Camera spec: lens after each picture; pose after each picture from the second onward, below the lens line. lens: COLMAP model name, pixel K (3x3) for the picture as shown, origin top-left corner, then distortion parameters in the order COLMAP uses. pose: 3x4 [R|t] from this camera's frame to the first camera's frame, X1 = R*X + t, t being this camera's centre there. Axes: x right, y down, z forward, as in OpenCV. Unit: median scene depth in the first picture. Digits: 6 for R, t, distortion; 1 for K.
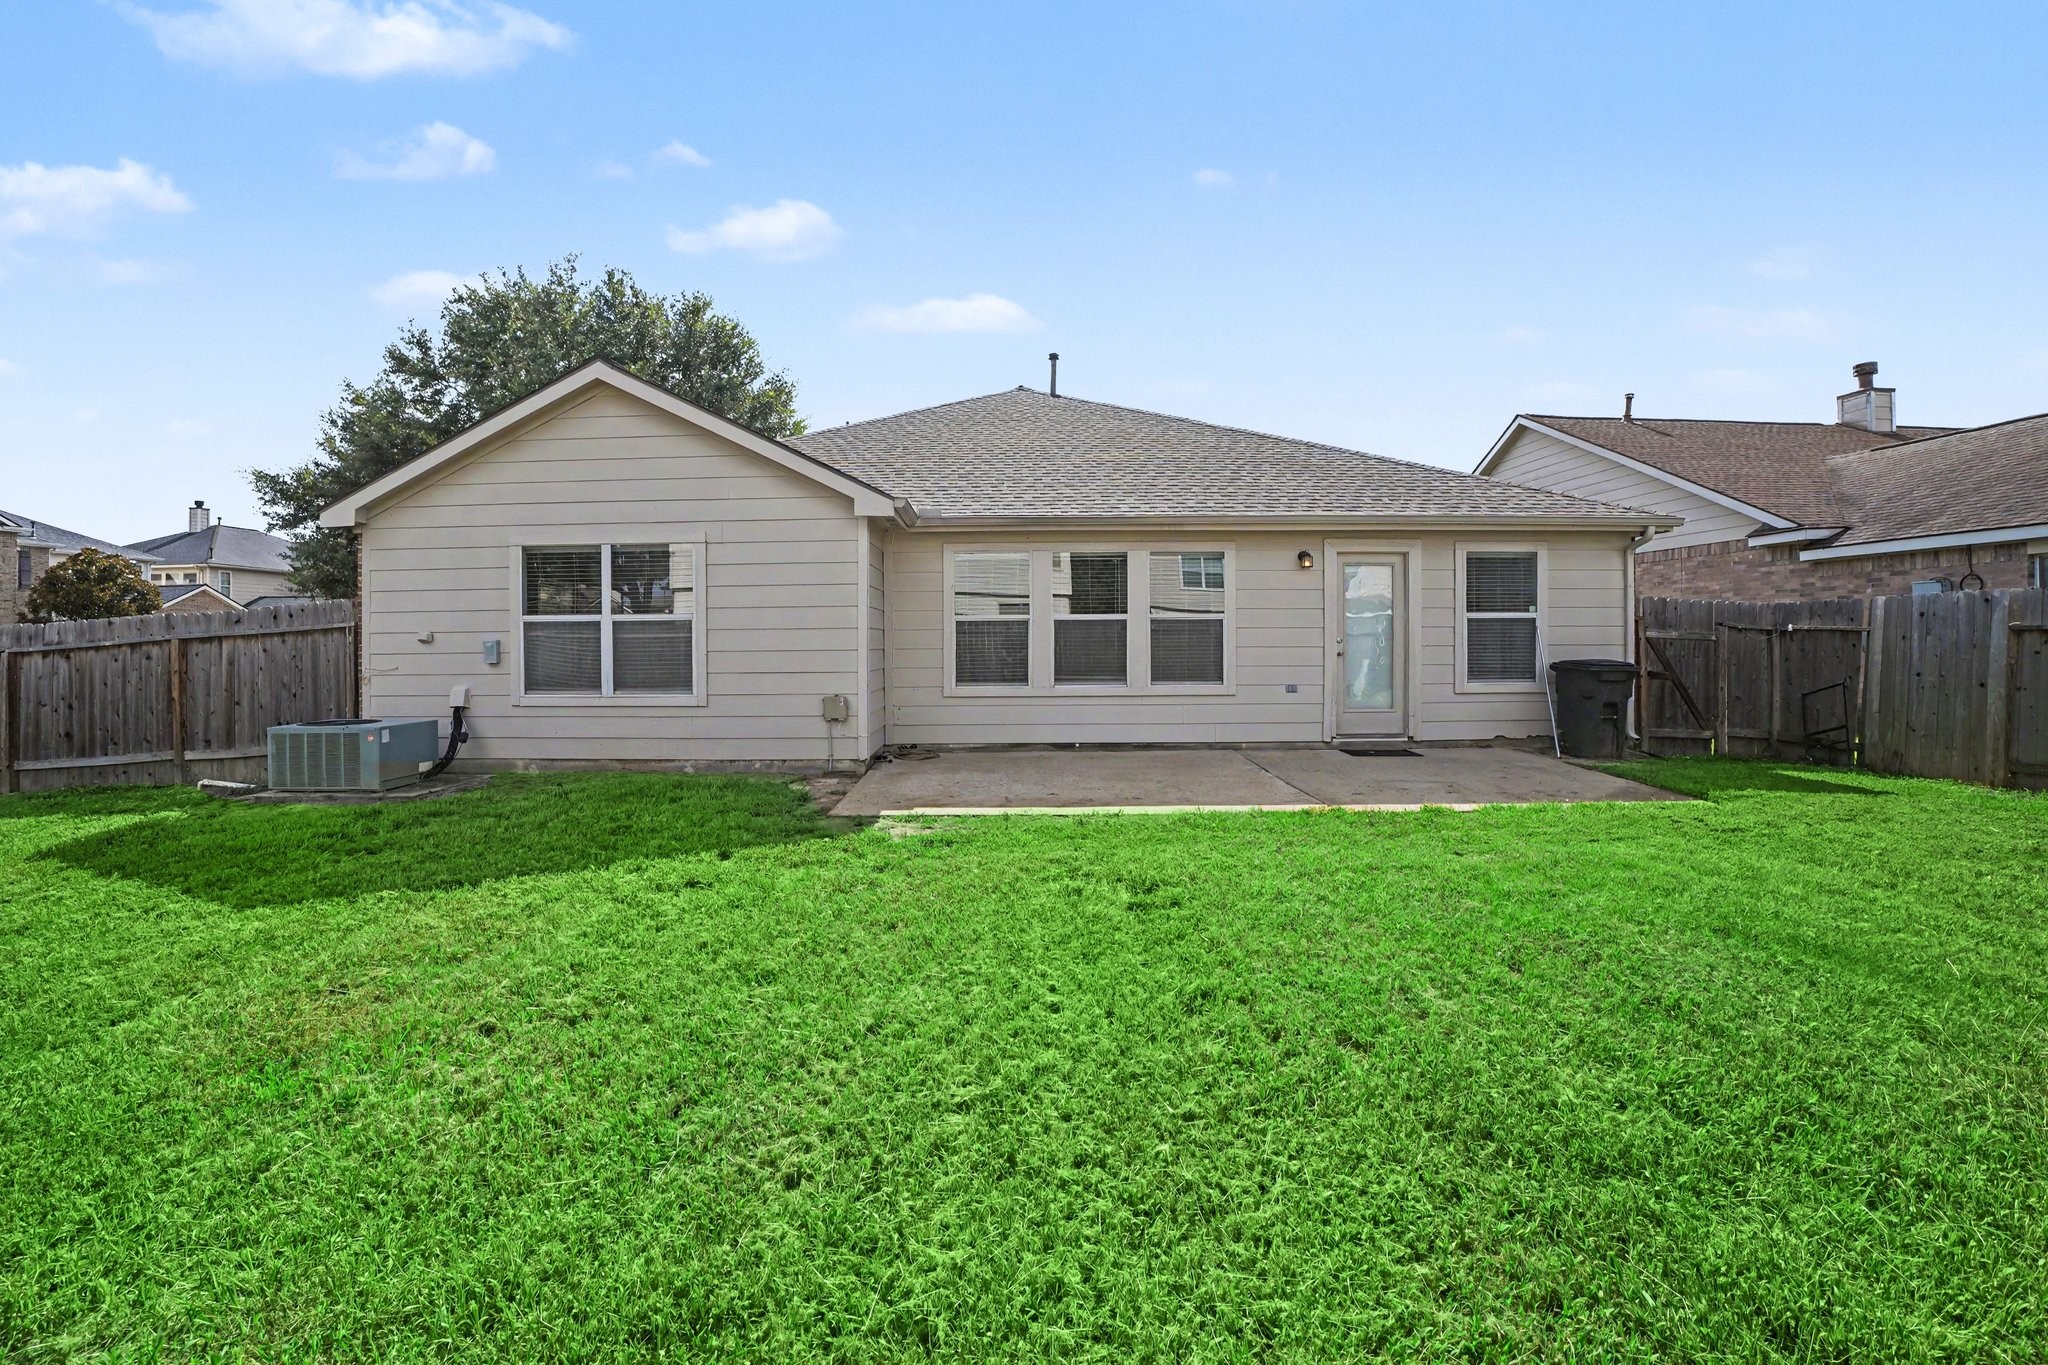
lens RADIAL K [[848.7, 0, 1017.9], [0, 848.7, 676.5], [0, 0, 1]] dist [-0.061845, 0.011537]
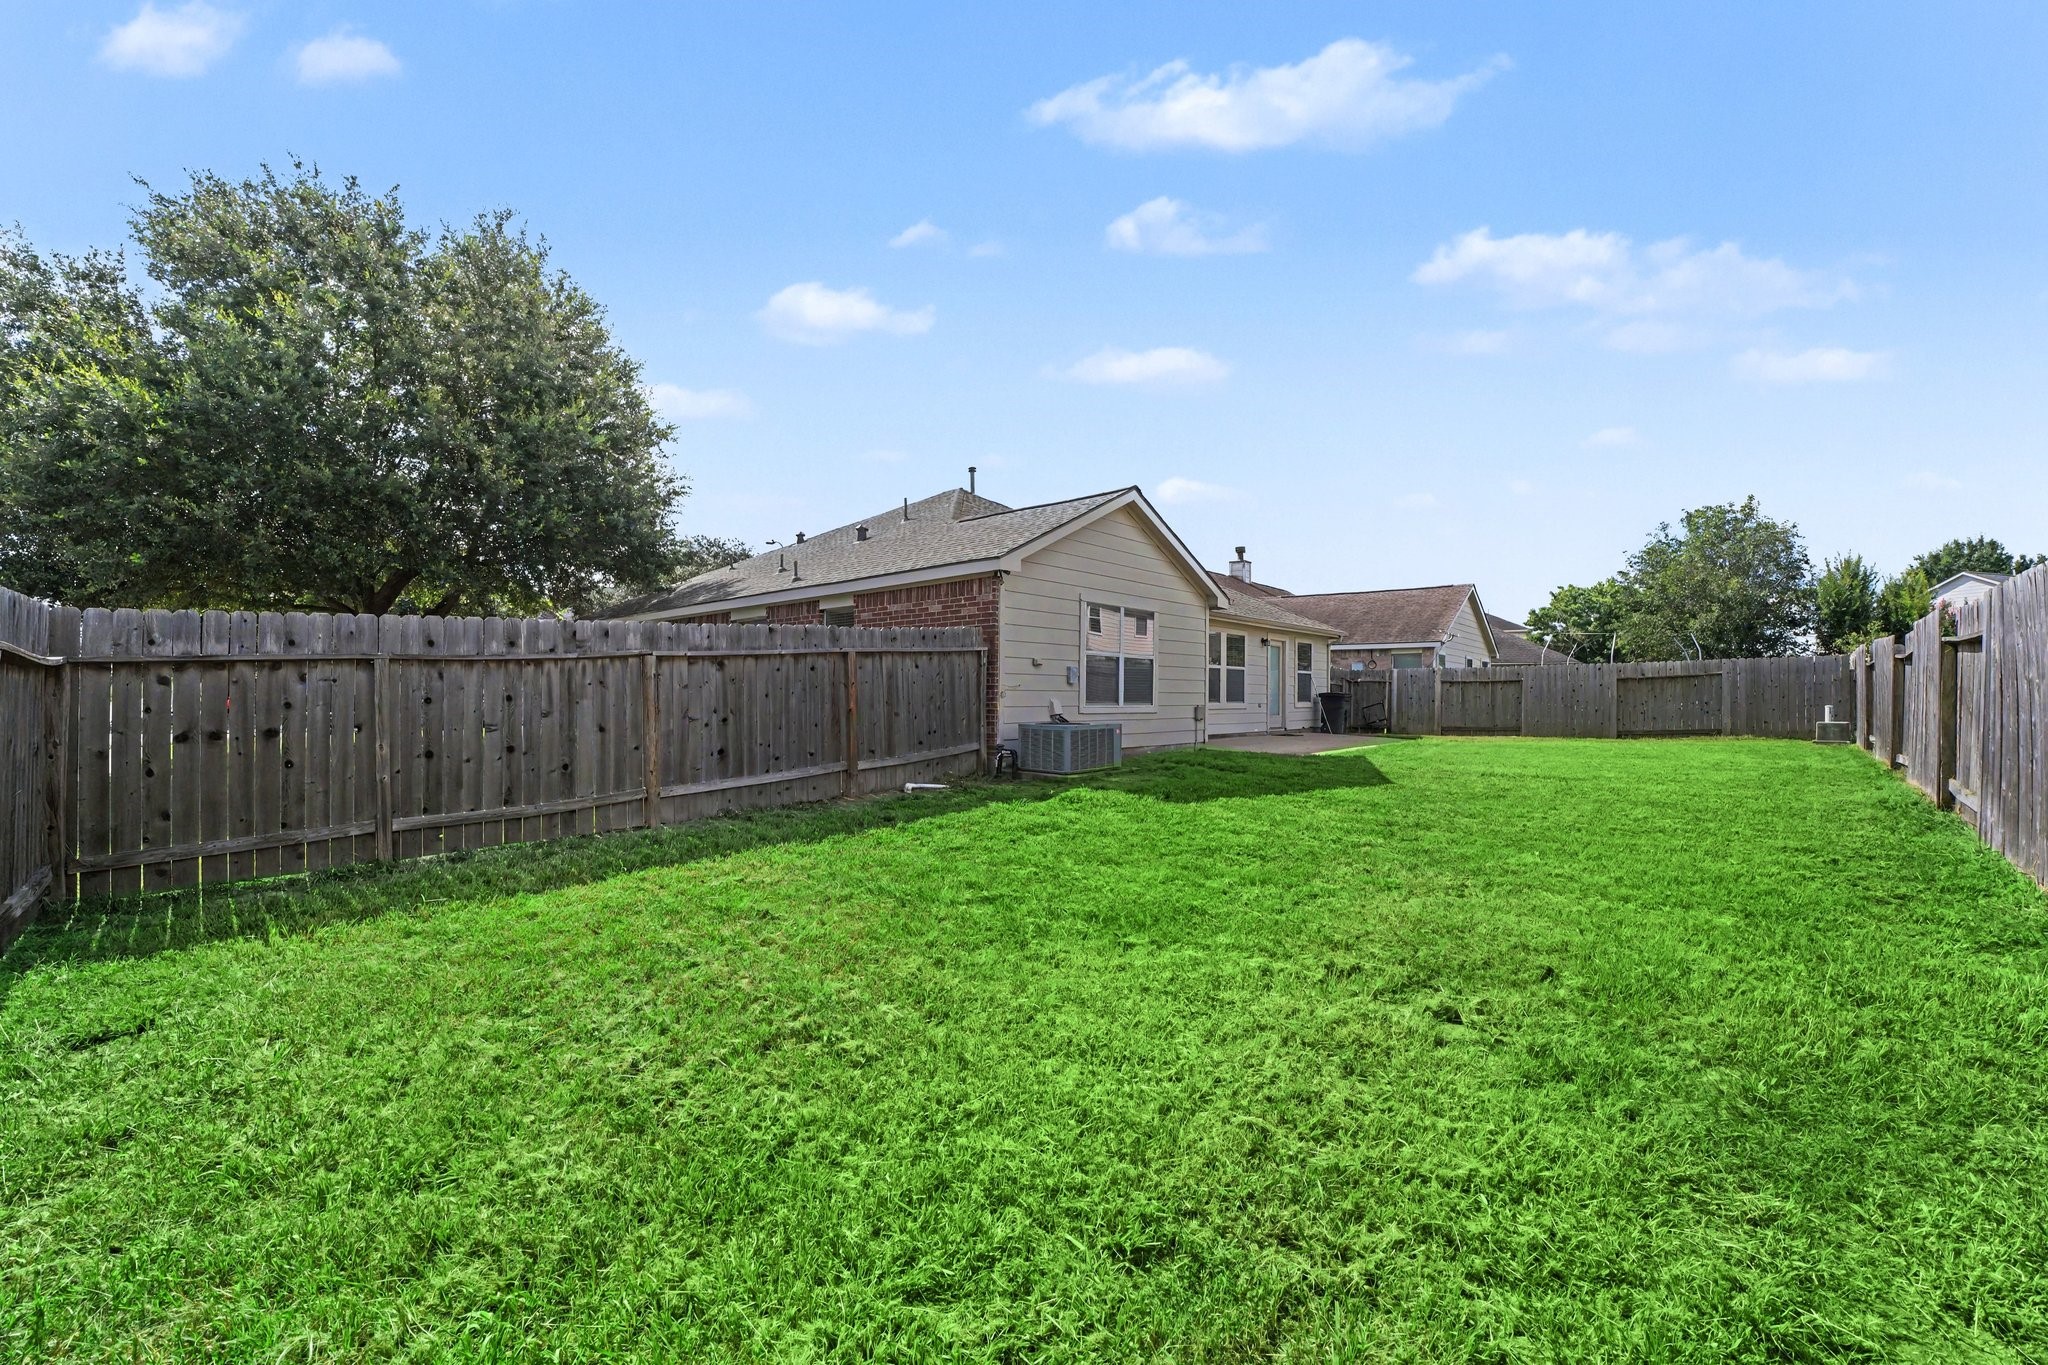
lens RADIAL K [[931.0, 0, 1017.7], [0, 931.0, 676.9], [0, 0, 1]] dist [-0.060011, 0.014099]
pose [[0.623276, 0.027826, 0.781507, -1.795291], [0.026841, 0.998017, -0.056941, 0.056827], [-0.781541, 0.056466, 0.621293, 0.091718]]
